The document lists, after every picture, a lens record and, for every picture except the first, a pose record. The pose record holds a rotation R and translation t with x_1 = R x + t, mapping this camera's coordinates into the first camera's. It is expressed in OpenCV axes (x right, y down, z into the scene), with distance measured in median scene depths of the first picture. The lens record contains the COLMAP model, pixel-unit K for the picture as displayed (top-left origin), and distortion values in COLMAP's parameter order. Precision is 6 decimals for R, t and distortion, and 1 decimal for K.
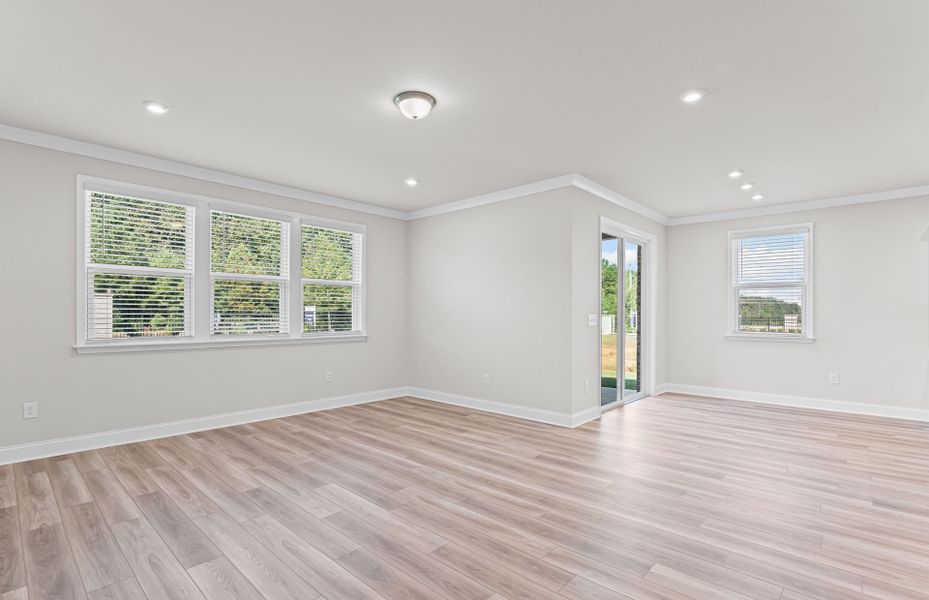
lens RADIAL K [[434.1, 0, 472.9], [0, 434.1, 312.6], [0, 0, 1]] dist [-0.004057, -0.000496]
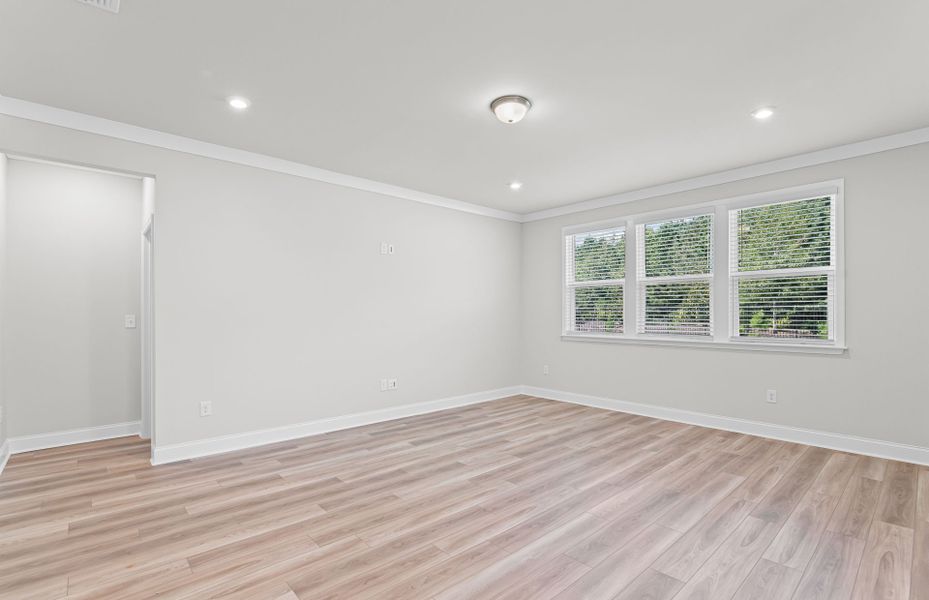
lens RADIAL K [[434.1, 0, 472.9], [0, 434.1, 312.6], [0, 0, 1]] dist [-0.004057, -0.000496]
pose [[-0.085110, -0.005995, -0.996354, 0.664429], [0.004110, 0.999971, -0.006367, 0.003034], [0.996363, -0.004637, -0.085083, 0.747744]]
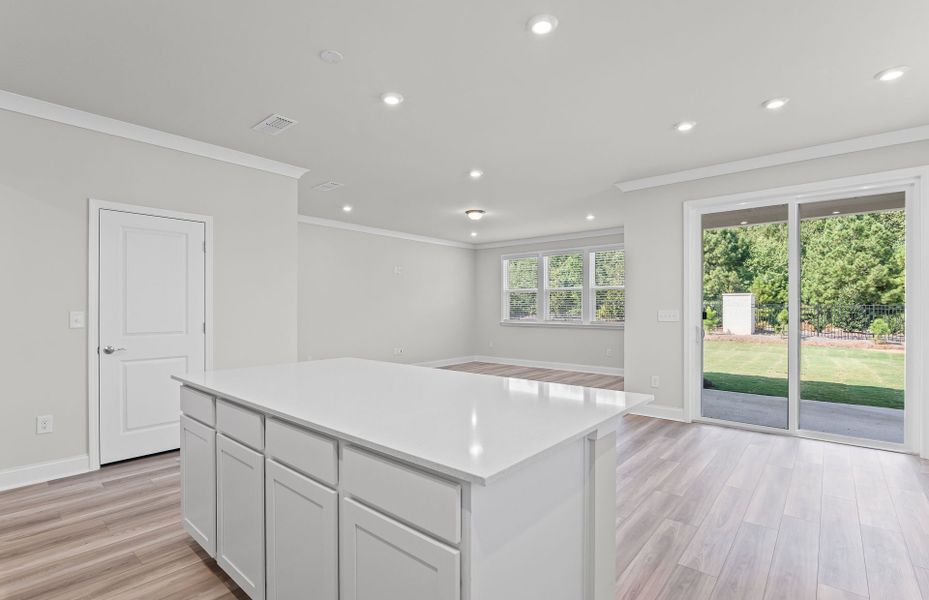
lens RADIAL K [[434.1, 0, 472.9], [0, 434.1, 312.6], [0, 0, 1]] dist [-0.004057, -0.000496]
pose [[0.041638, 0.004377, -0.999123, 1.531941], [0.004332, 0.999980, 0.004561, 0.006520], [0.999123, -0.004518, 0.041618, 0.672026]]
